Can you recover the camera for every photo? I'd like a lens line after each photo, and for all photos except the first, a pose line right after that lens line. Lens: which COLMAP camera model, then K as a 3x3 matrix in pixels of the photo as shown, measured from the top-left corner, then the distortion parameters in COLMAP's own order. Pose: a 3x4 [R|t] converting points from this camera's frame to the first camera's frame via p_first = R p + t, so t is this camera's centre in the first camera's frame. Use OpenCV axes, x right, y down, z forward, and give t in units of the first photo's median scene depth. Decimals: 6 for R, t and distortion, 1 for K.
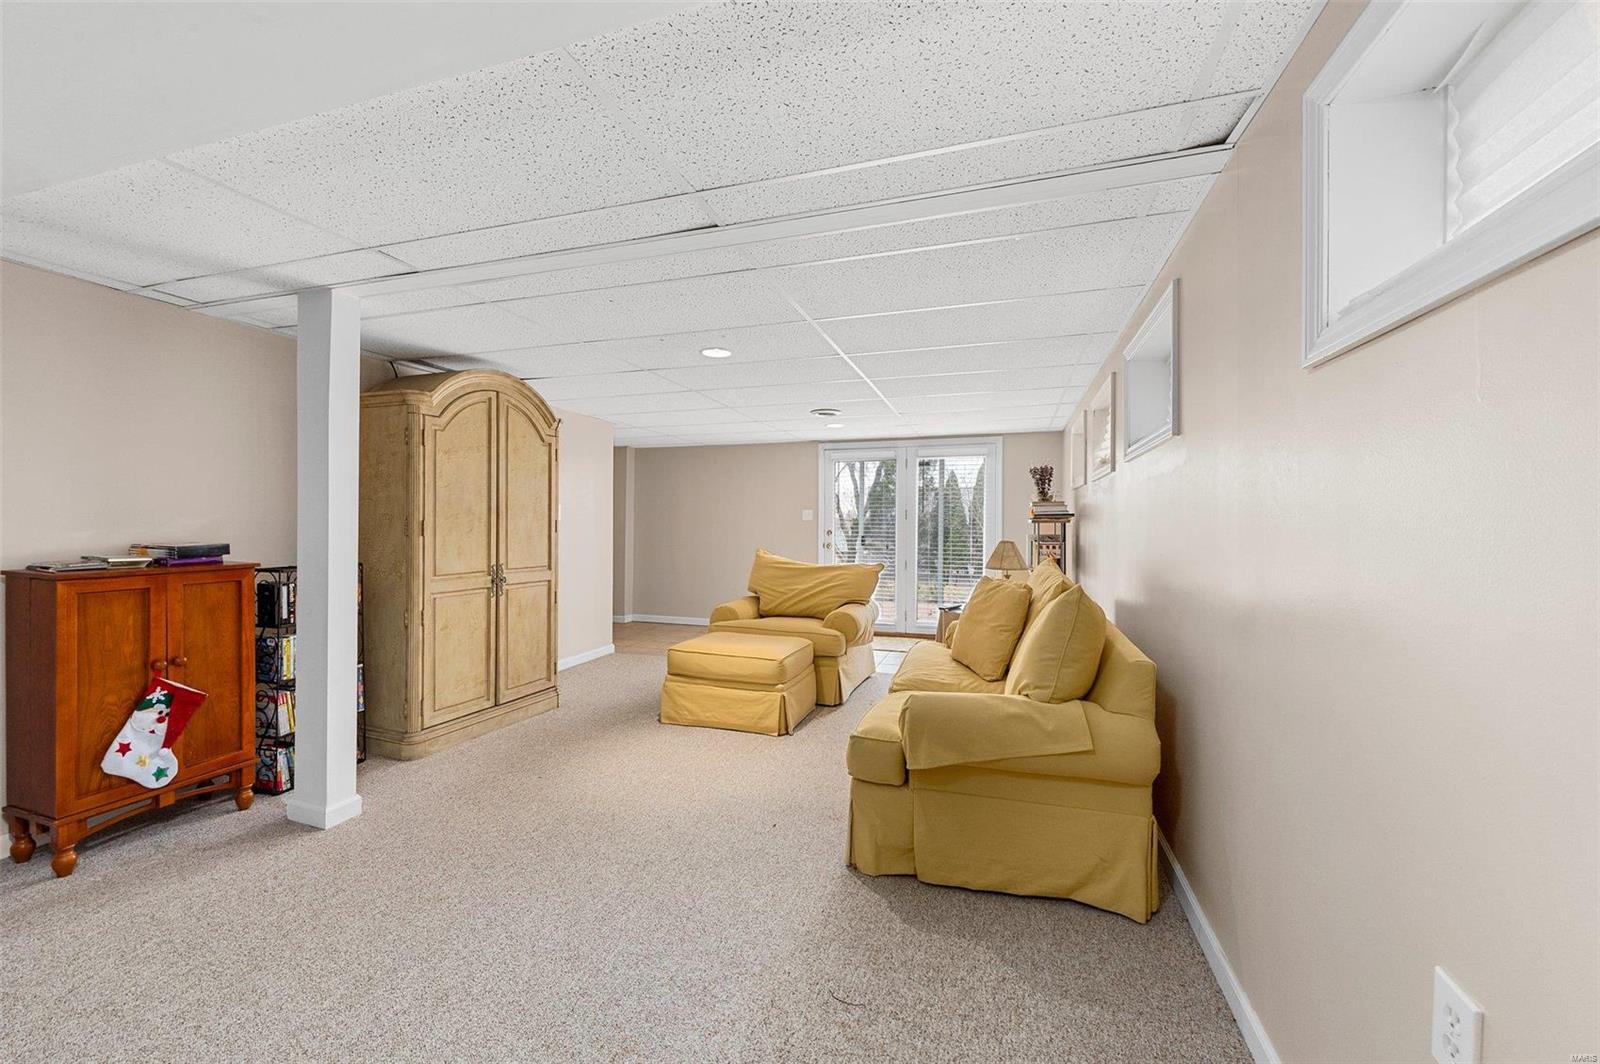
lens RADIAL K [[614.9, 0, 809.1], [0, 614.9, 531.2], [0, 0, 1]] dist [0.007309, -0.002705]
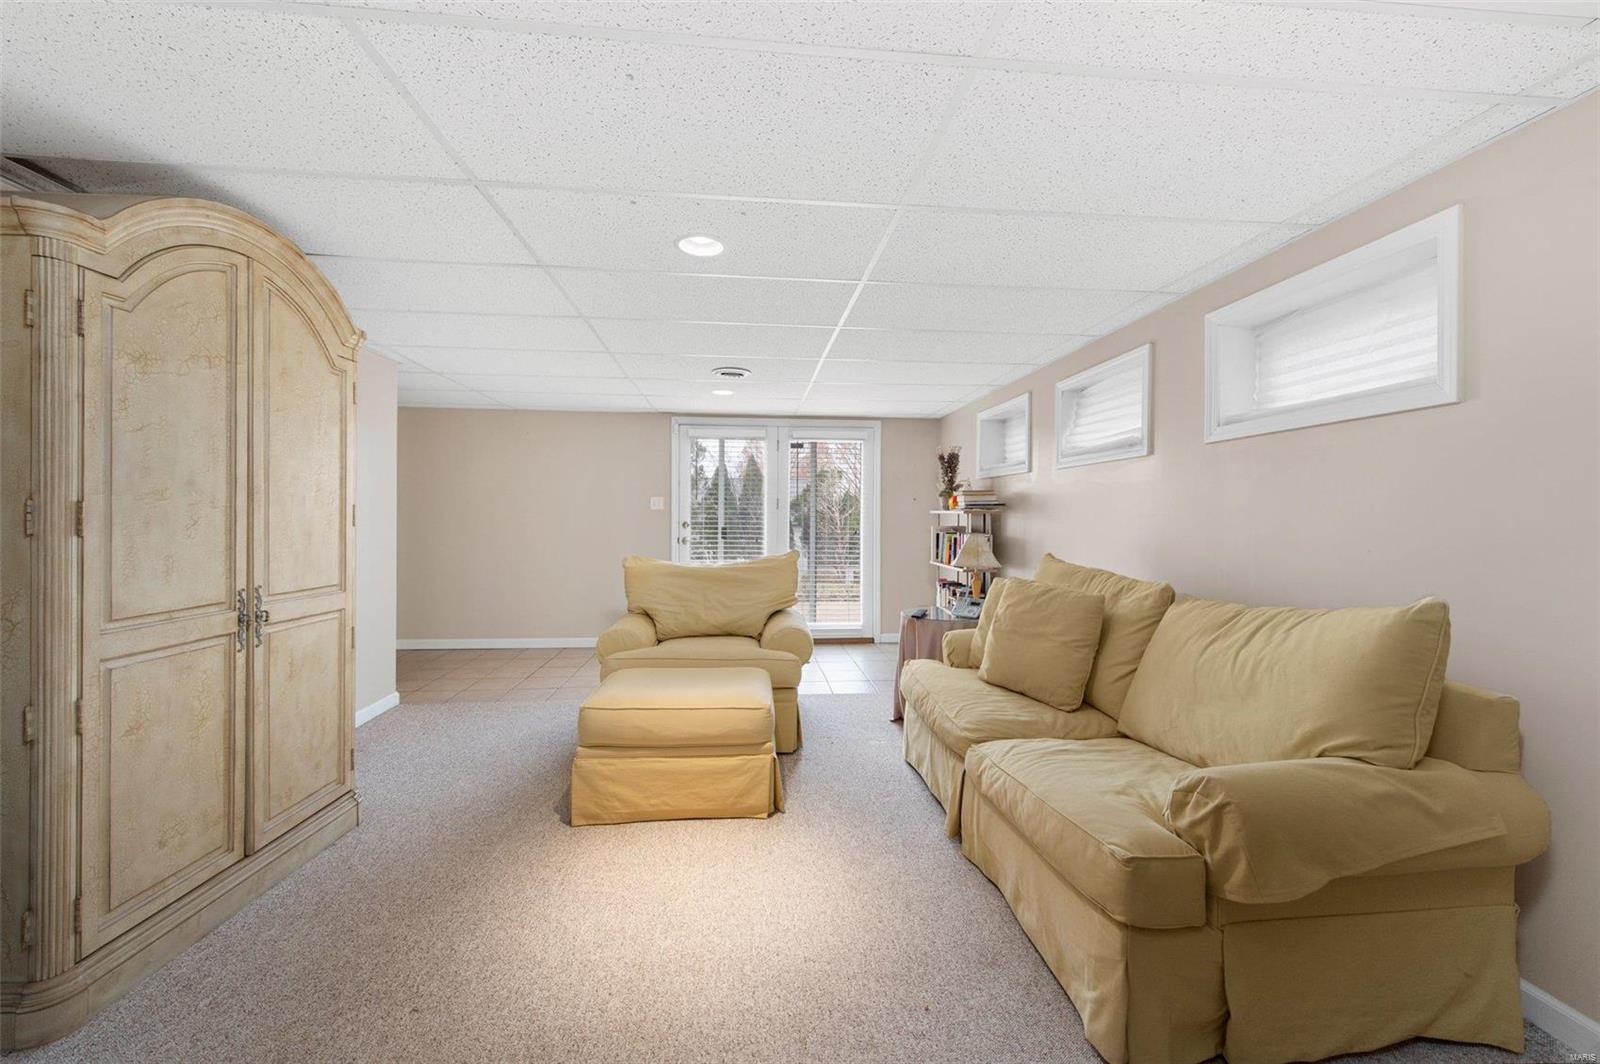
lens RADIAL K [[614.9, 0, 797.9], [0, 614.9, 524.1], [0, 0, 1]] dist [0.007309, -0.002705]
pose [[0.920554, -0.002087, 0.390609, -0.280420], [0.000685, 0.999993, 0.003729, -0.001873], [-0.390614, -0.003165, 0.920549, 0.333066]]
